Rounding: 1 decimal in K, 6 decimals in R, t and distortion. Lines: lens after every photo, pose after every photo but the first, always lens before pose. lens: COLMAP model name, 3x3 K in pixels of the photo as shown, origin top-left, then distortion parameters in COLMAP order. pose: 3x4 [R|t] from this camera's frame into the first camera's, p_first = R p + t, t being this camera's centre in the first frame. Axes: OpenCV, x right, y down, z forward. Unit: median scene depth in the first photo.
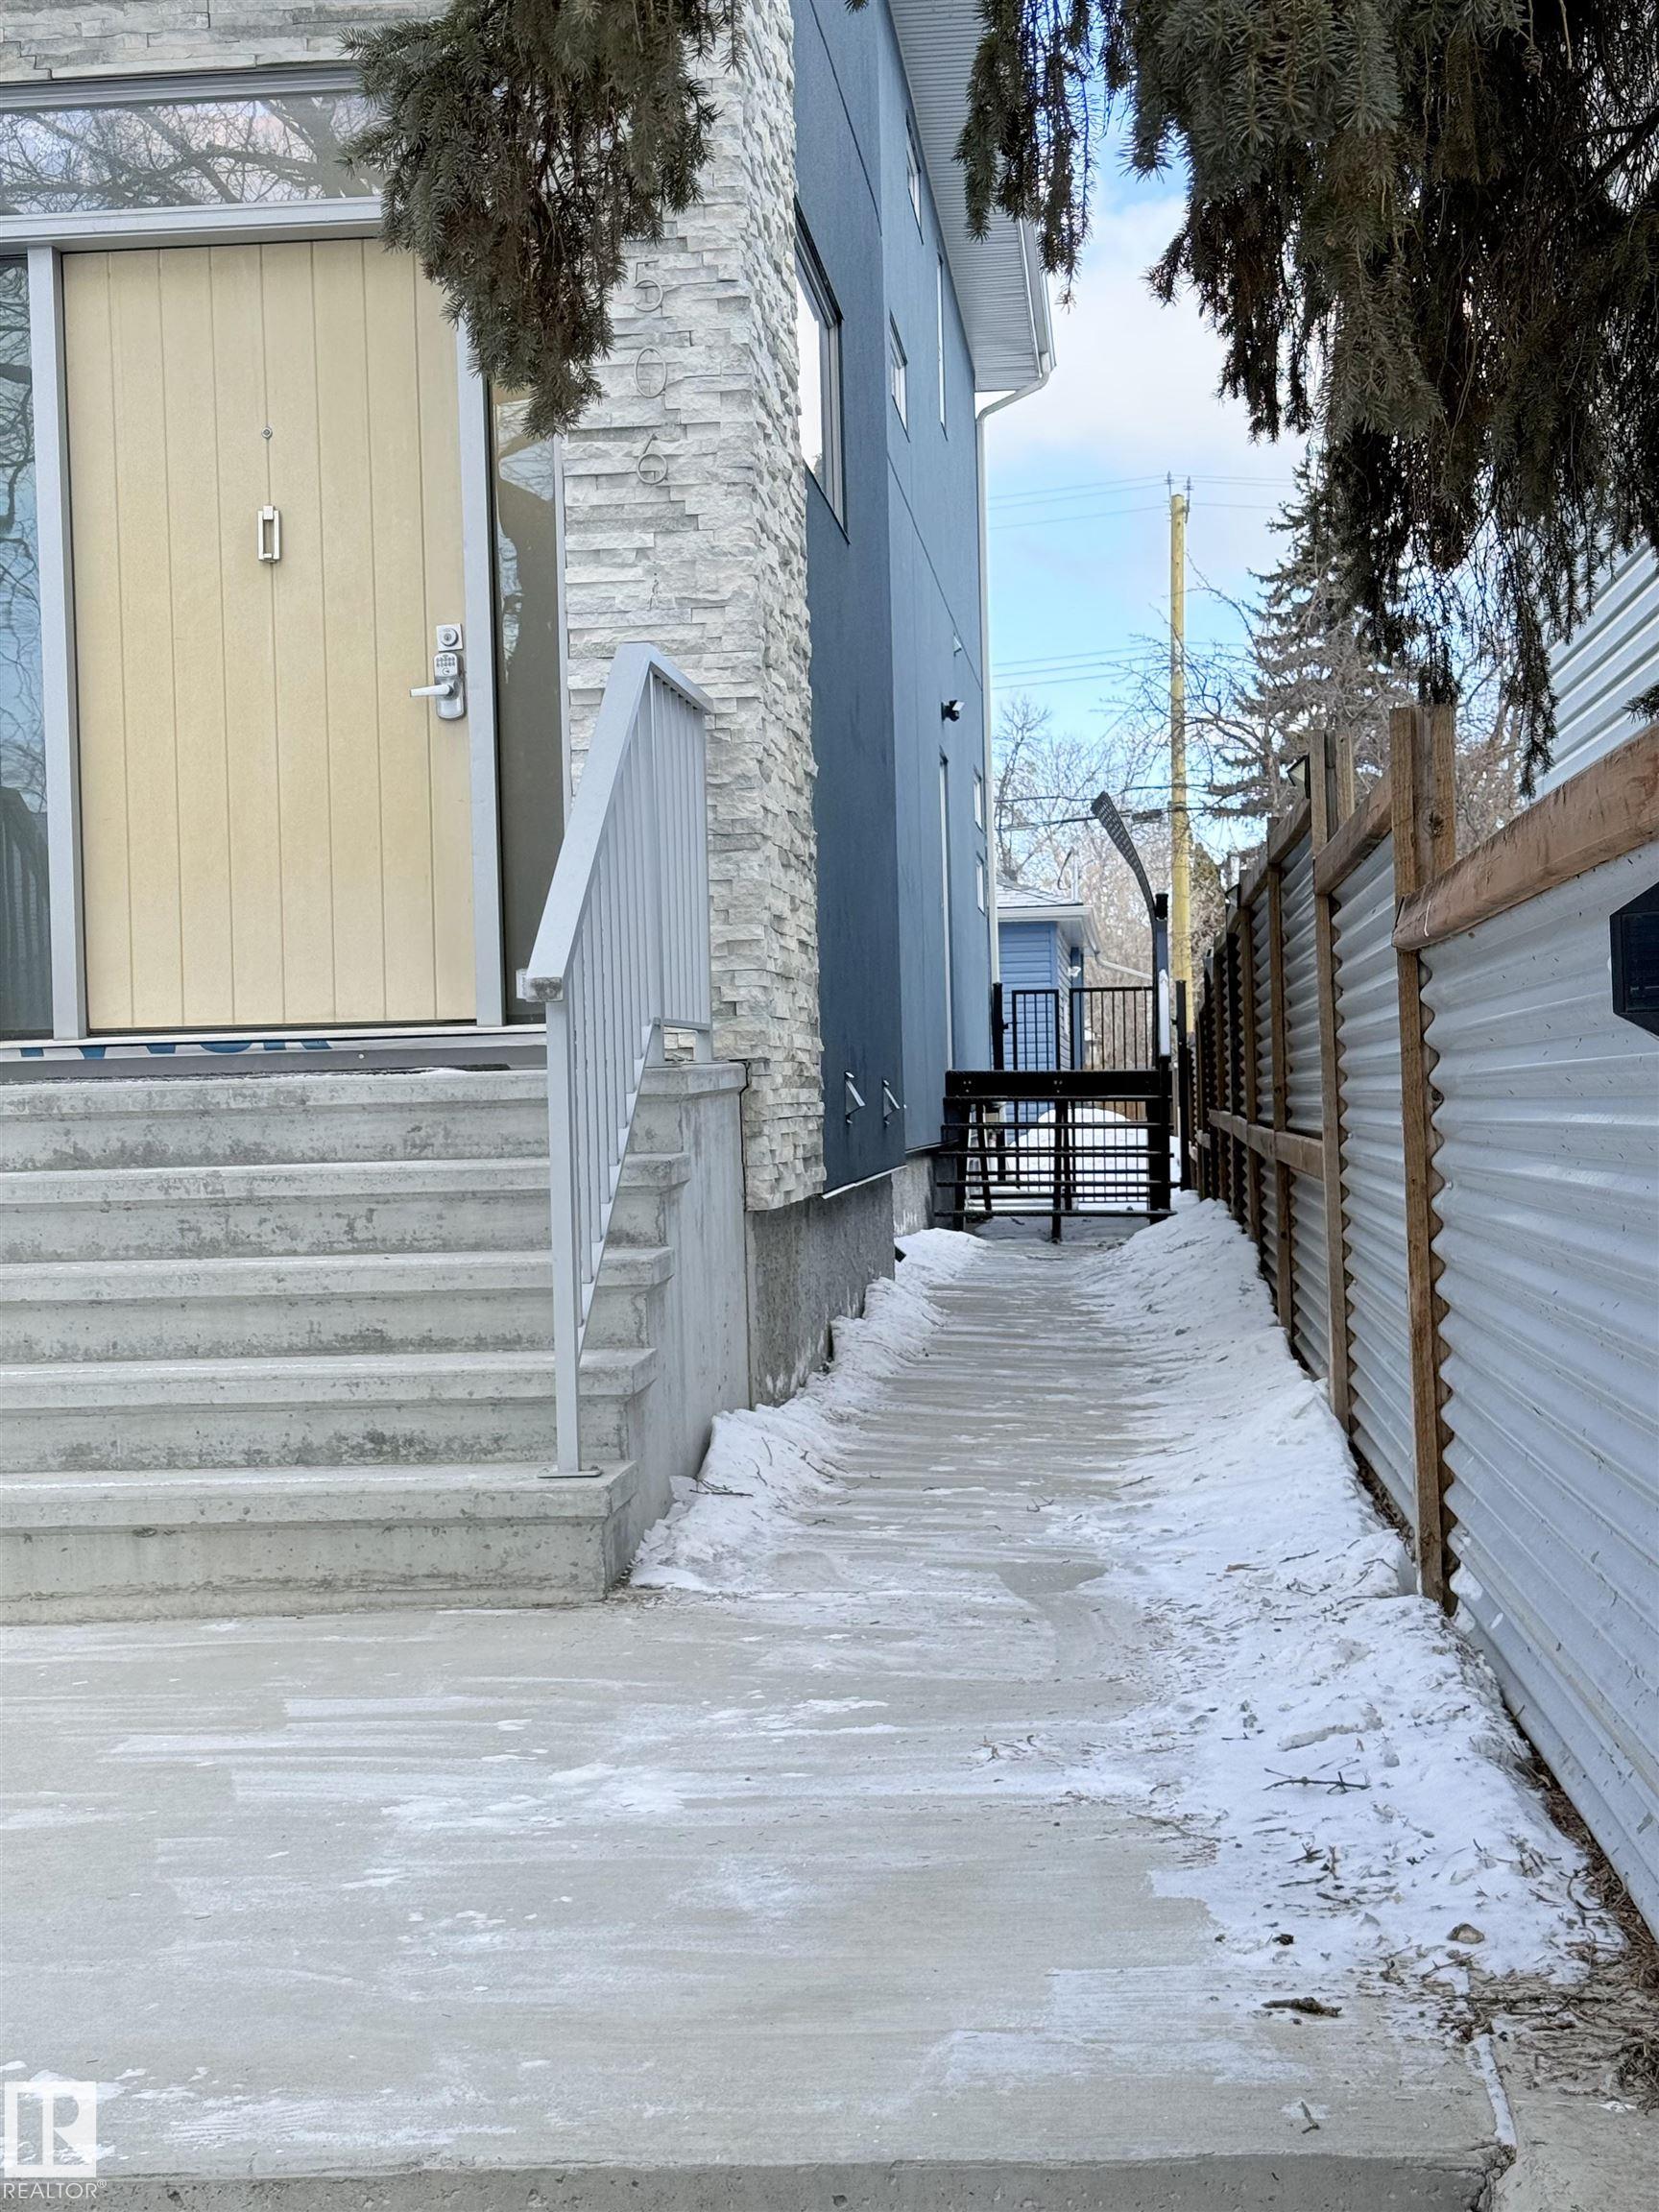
lens RADIAL K [[3084.7, 0, 829.5], [0, 3084.7, 1106.0], [0, 0, 1]] dist [0.118008, -0.040980]
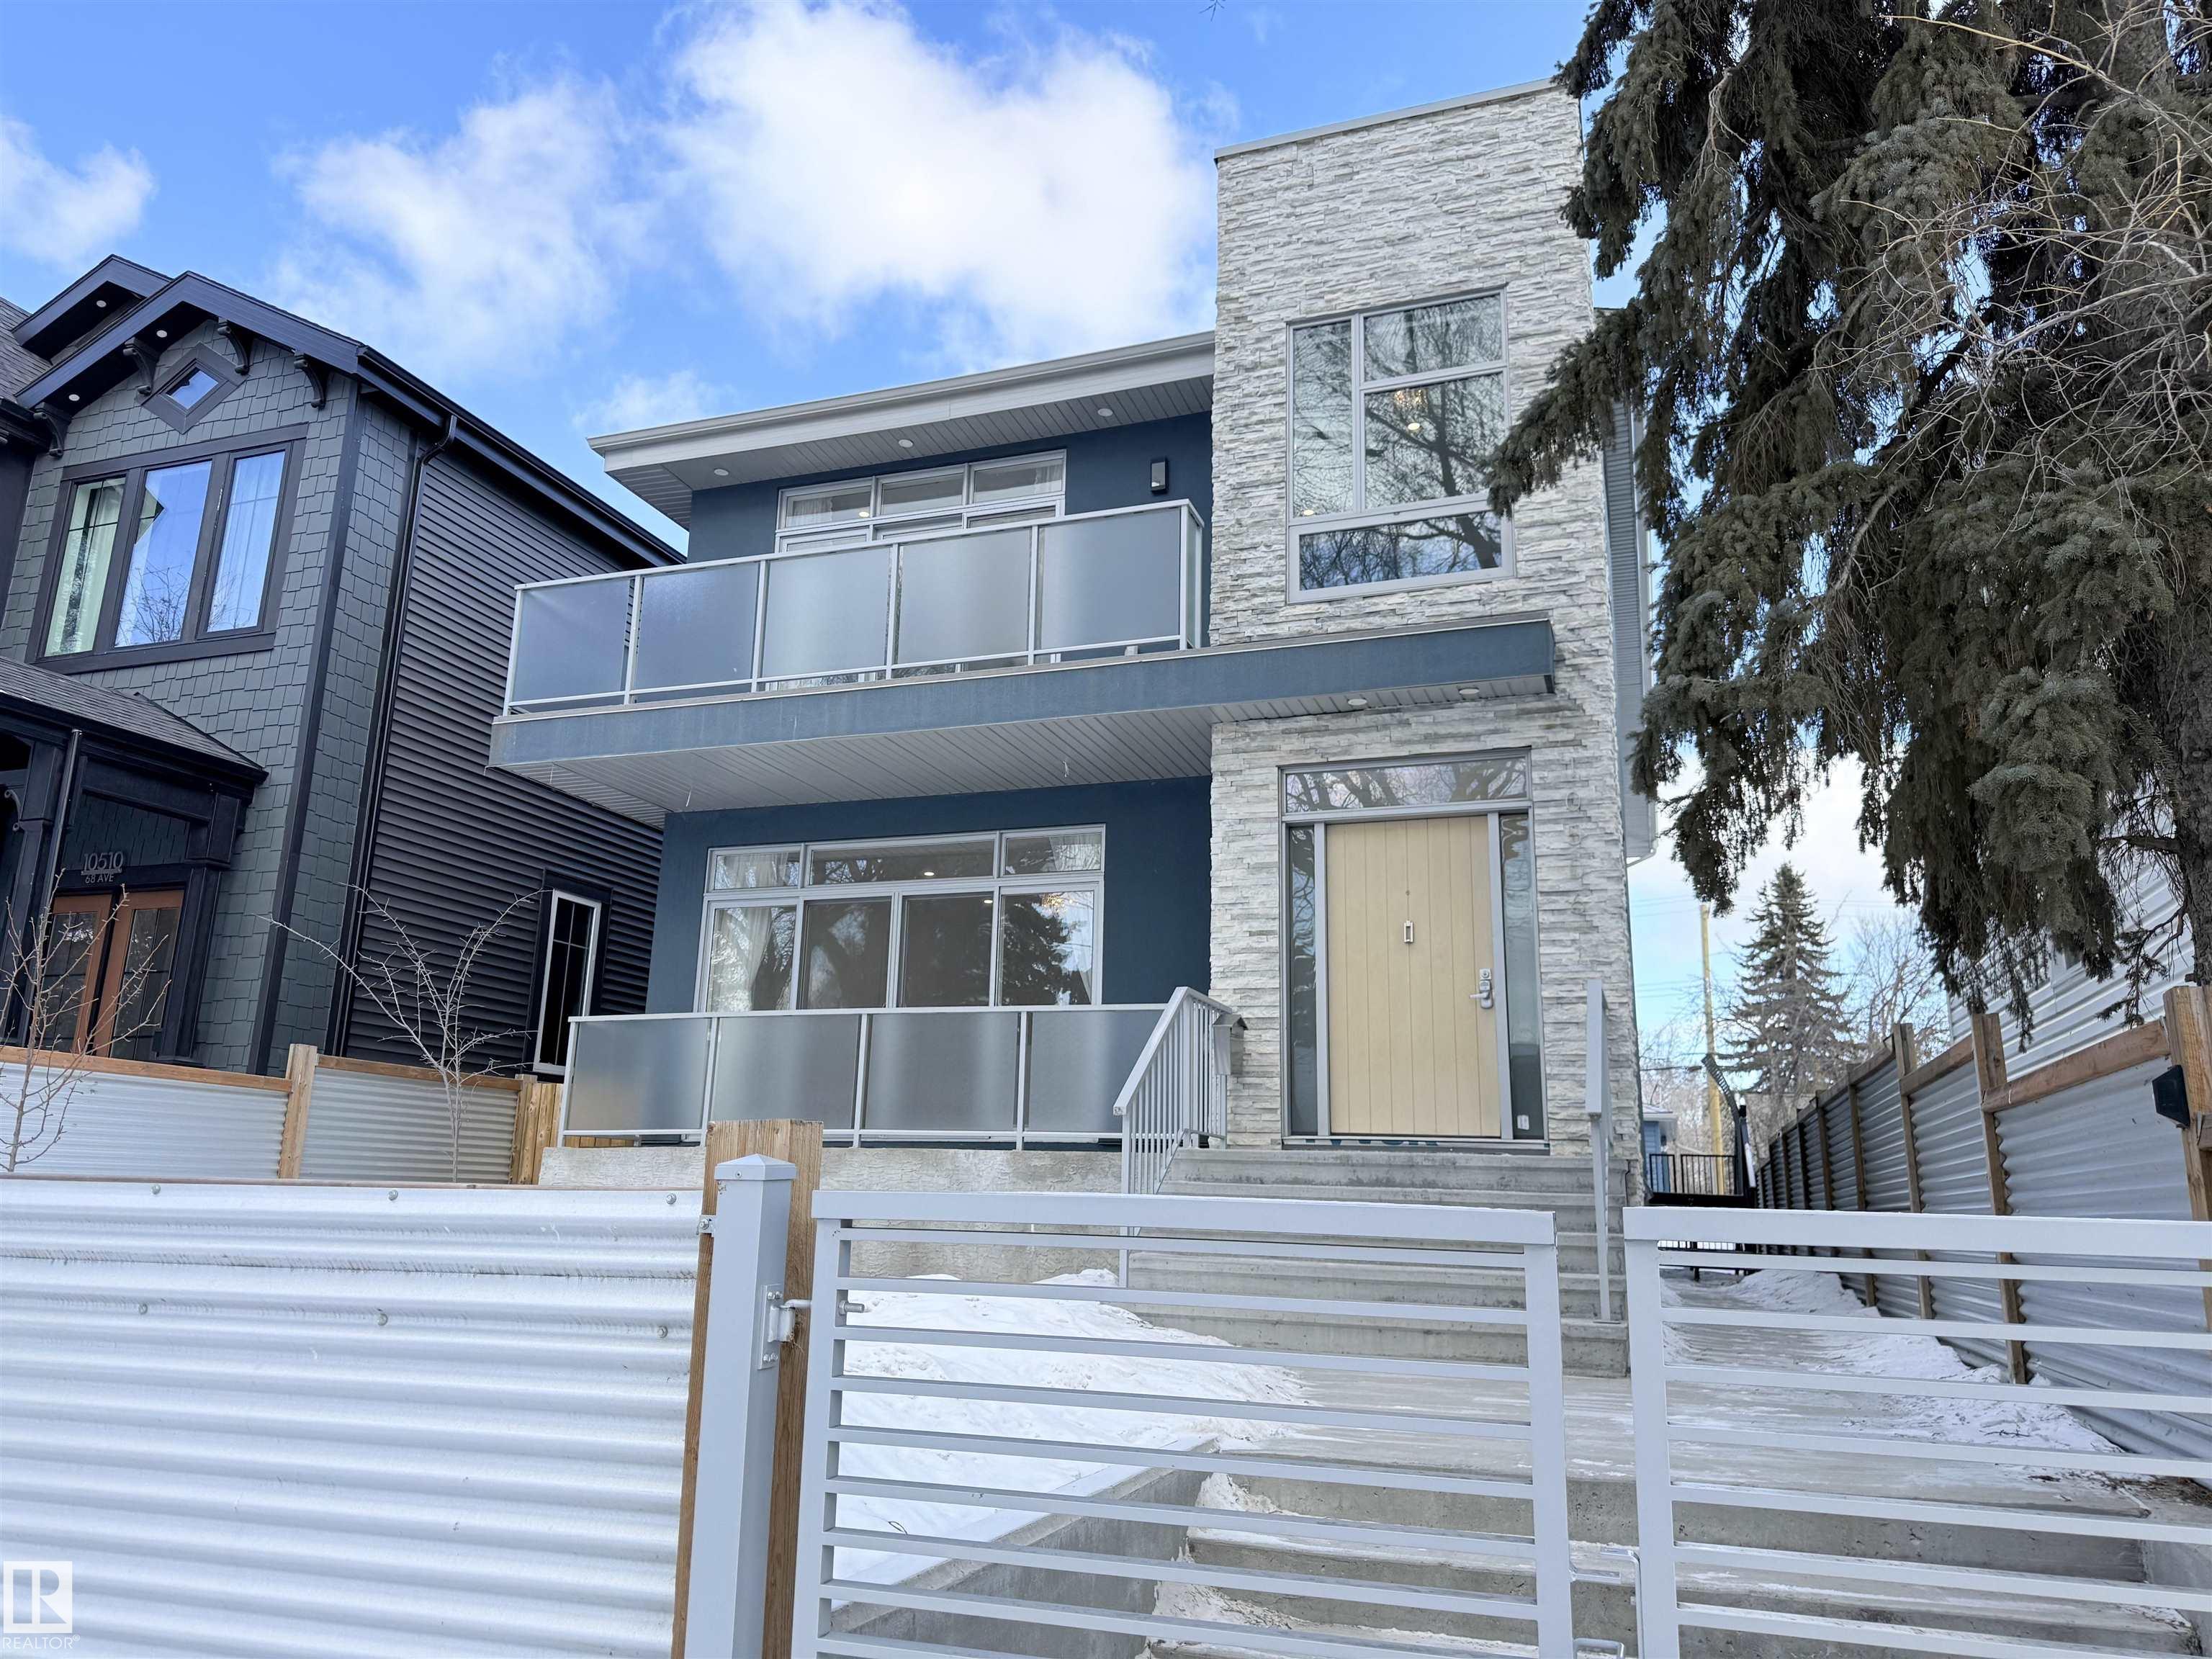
lens RADIAL K [[1536.2, 0, 1106.0], [0, 1536.2, 829.5], [0, 0, 1]] dist [0.168899, -0.308863]
pose [[0.970331, -0.005550, -0.241715, -0.136918], [-0.051903, 0.971647, -0.230670, 0.039607], [0.236142, 0.236372, 0.942531, -0.280735]]
